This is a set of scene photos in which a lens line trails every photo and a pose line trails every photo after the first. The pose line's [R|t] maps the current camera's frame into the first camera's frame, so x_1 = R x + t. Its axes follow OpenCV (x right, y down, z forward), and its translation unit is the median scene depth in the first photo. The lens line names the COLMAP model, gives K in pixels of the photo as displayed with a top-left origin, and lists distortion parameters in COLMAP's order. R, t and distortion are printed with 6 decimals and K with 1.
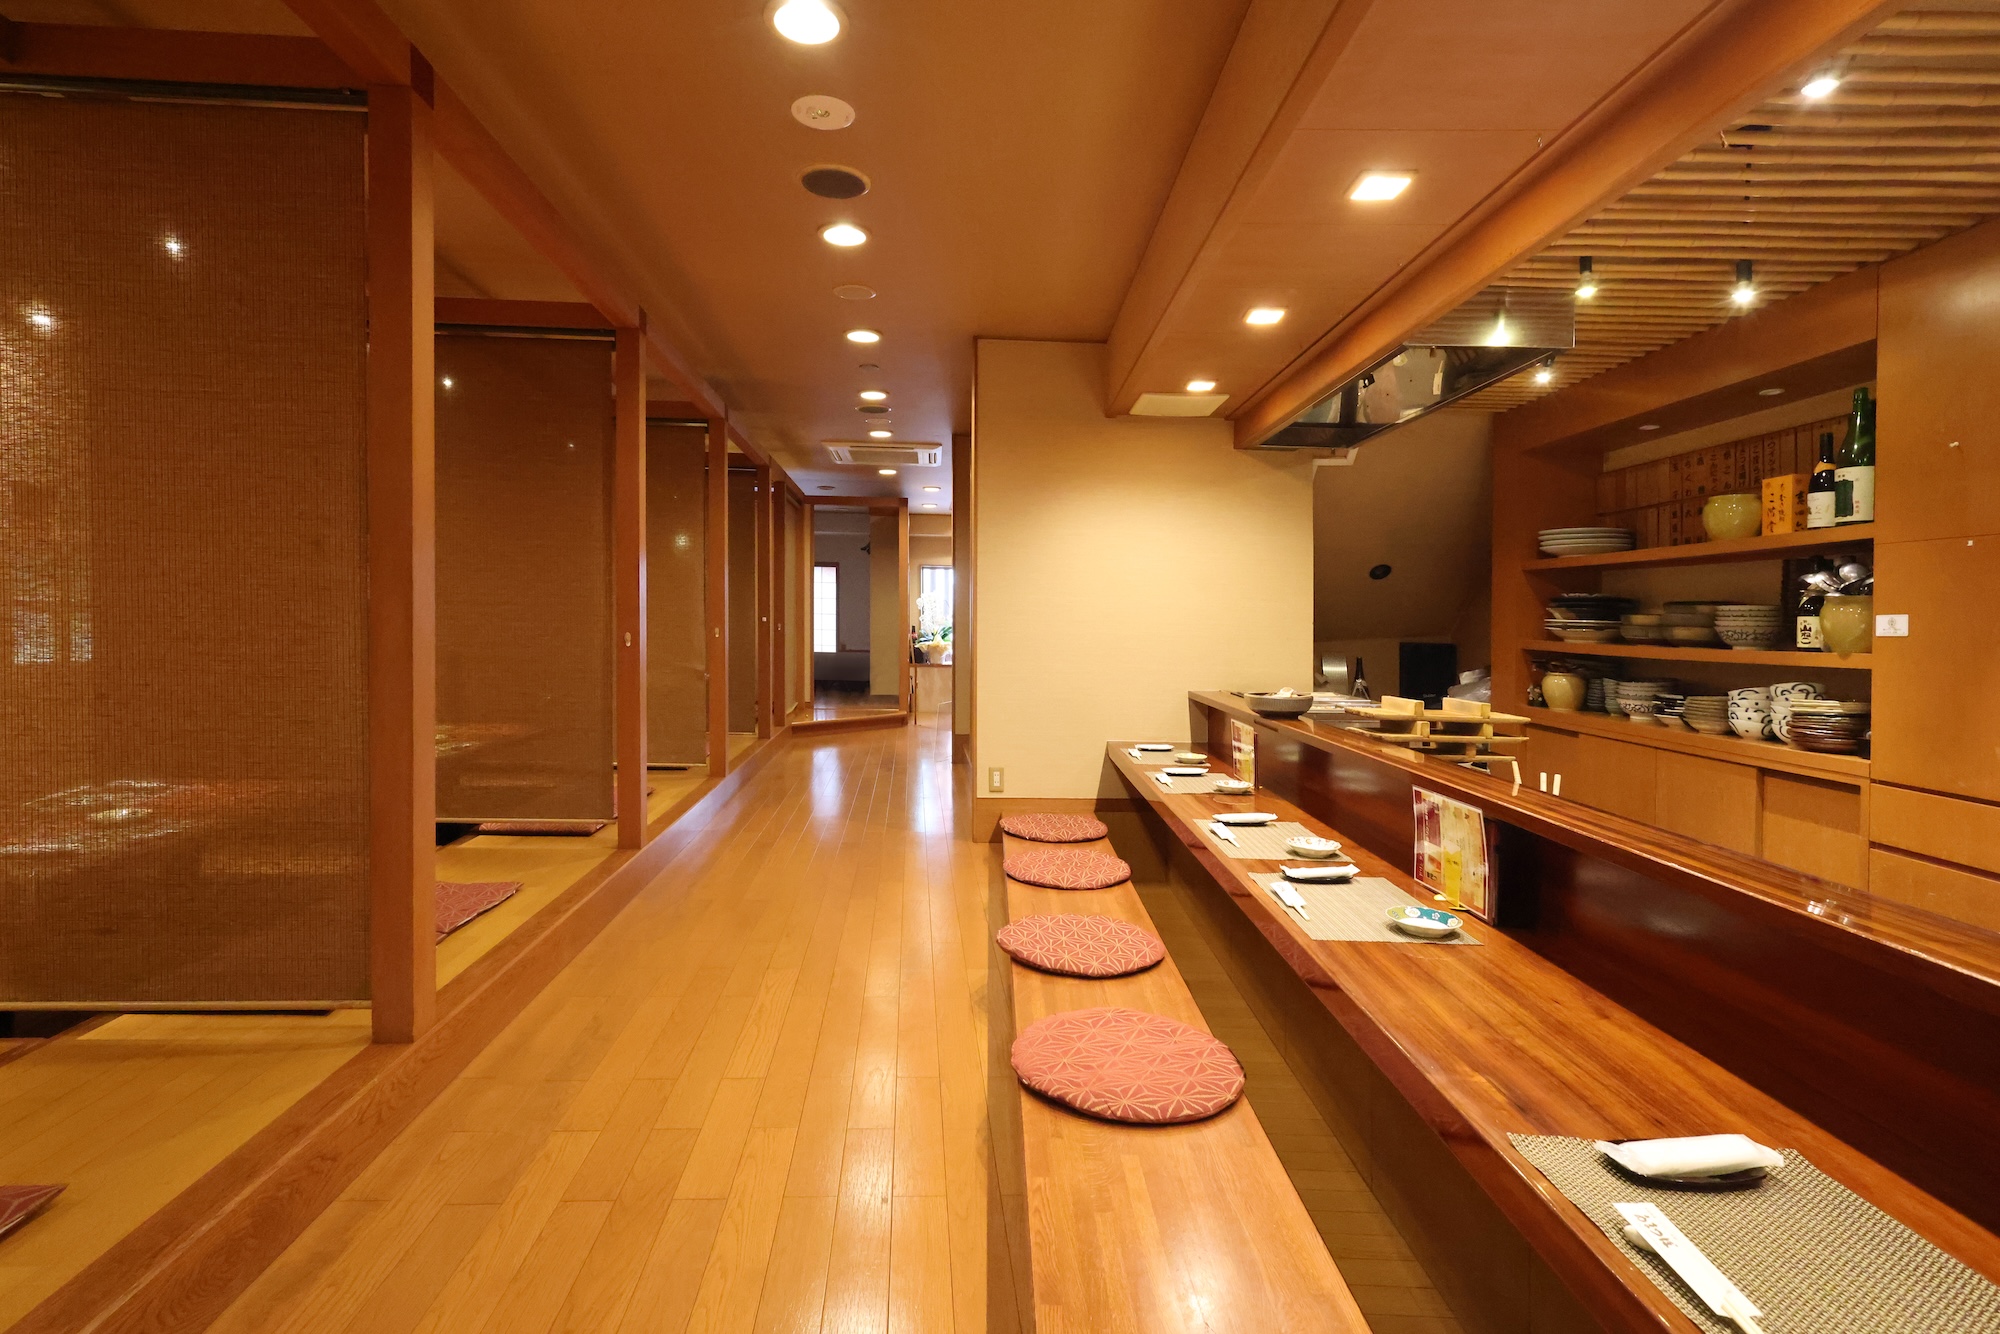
lens RADIAL K [[908.8, 0, 1022.7], [0, 908.8, 657.9], [0, 0, 1]] dist [0.000586, 0.000812]
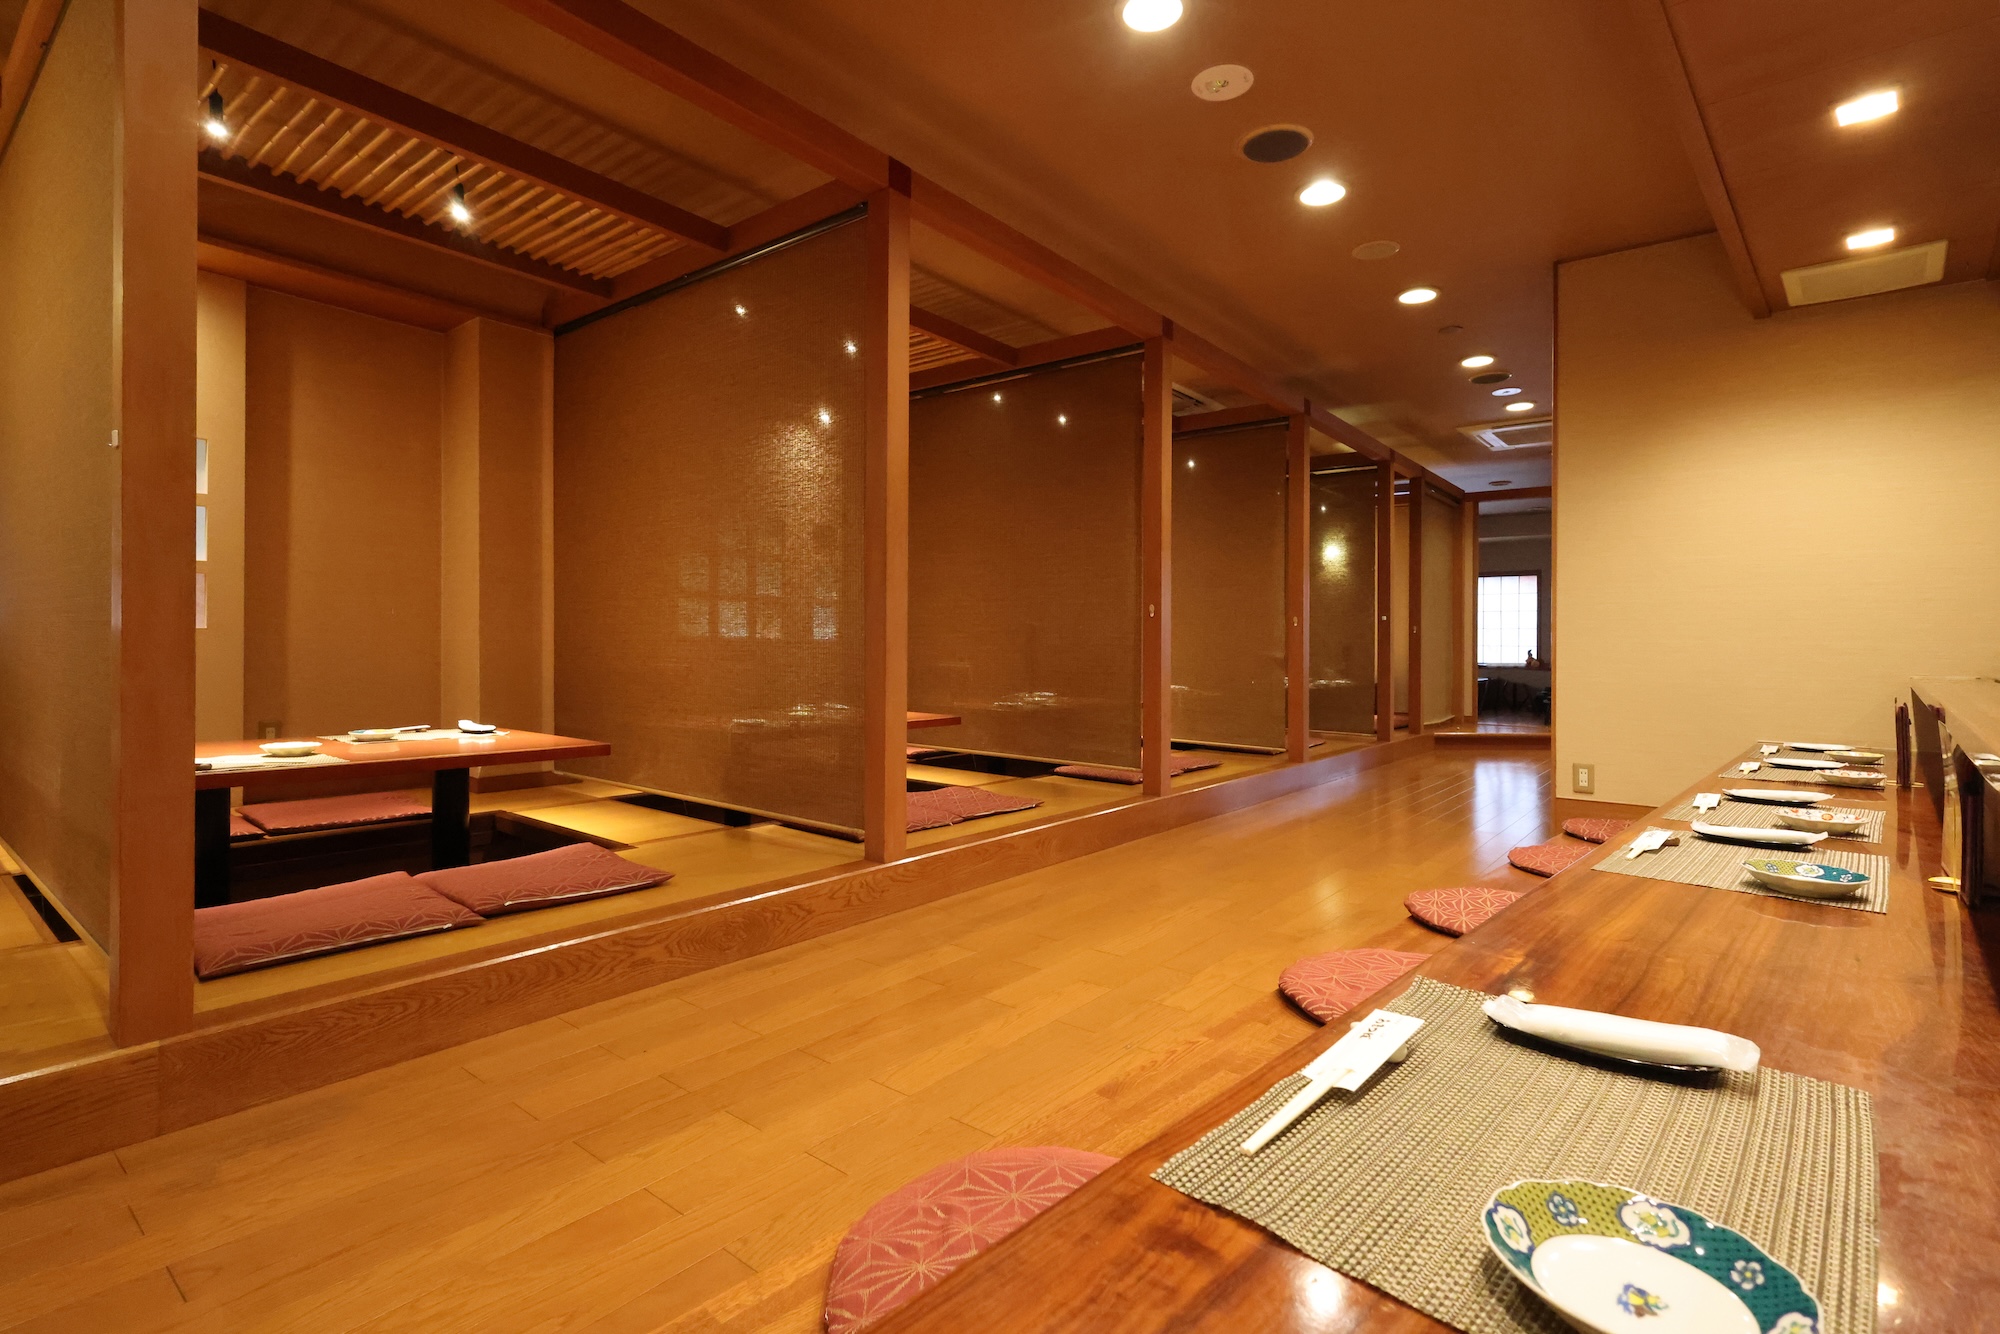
lens RADIAL K [[908.8, 0, 1022.7], [0, 908.8, 657.9], [0, 0, 1]] dist [0.000586, 0.000812]
pose [[0.766054, -0.002011, -0.642773, 0.175620], [-0.006986, 0.999910, -0.011454, 0.053726], [0.642738, 0.013265, 0.765971, 0.026747]]
